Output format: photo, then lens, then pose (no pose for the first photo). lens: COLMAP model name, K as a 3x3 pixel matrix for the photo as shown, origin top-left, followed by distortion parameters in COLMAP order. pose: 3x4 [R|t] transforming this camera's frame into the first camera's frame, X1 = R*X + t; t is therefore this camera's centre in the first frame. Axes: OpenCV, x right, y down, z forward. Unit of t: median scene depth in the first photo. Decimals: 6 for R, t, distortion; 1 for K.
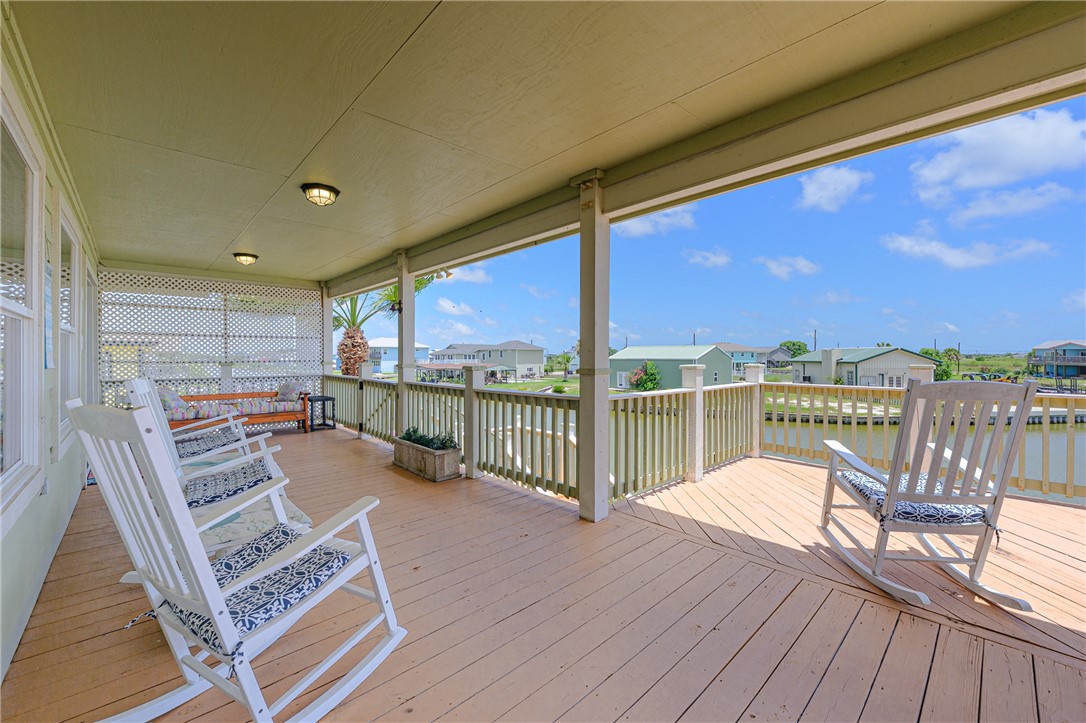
lens RADIAL K [[443.2, 0, 539.5], [0, 443.2, 359.6], [0, 0, 1]] dist [-0.006478, 0.000145]
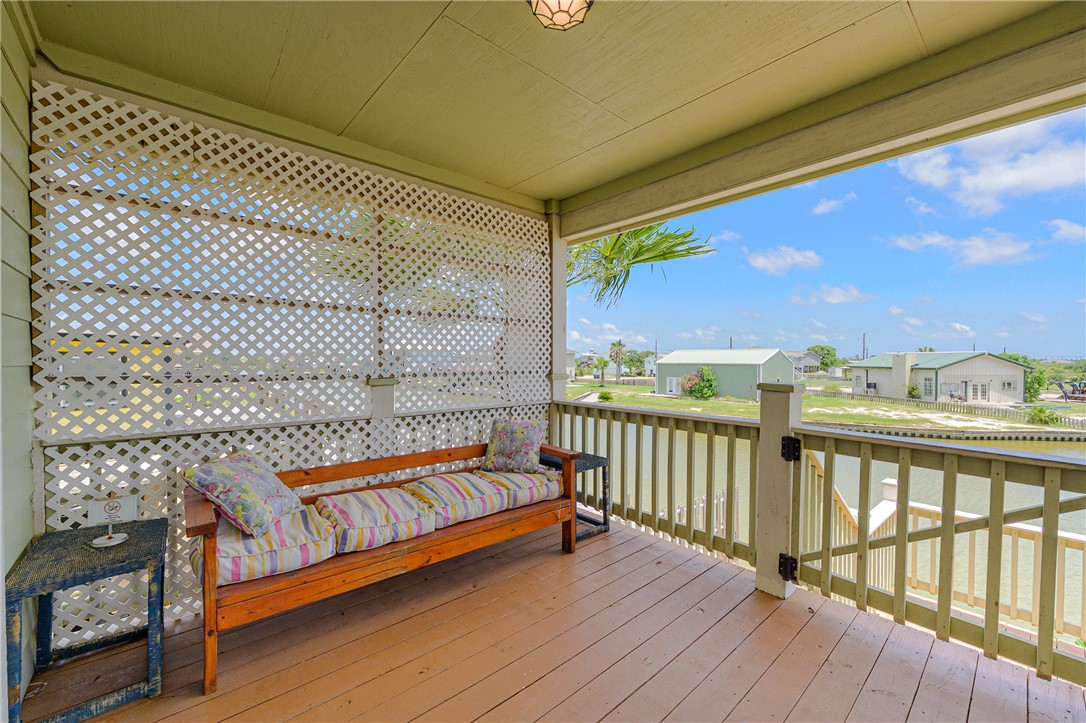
lens RADIAL K [[443.2, 0, 533.9], [0, 443.2, 362.0], [0, 0, 1]] dist [-0.006478, 0.000145]
pose [[0.999713, 0.006111, -0.023173, -0.513113], [-0.006137, 0.999981, -0.001056, -0.006818], [0.023166, 0.001198, 0.999731, 0.555339]]
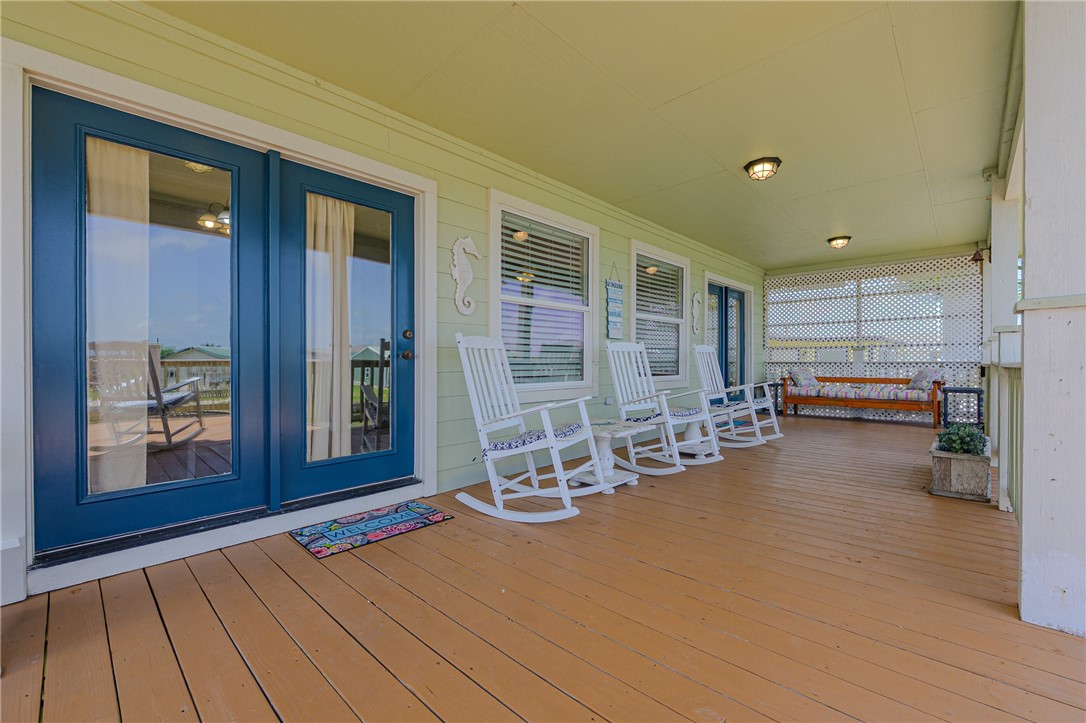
lens RADIAL K [[443.2, 0, 552.6], [0, 443.2, 363.8], [0, 0, 1]] dist [-0.006478, 0.000145]
pose [[0.084175, 0.004748, -0.996440, 0.227163], [-0.003645, 0.999983, 0.004457, 0.039275], [0.996444, 0.003257, 0.084191, 0.191823]]
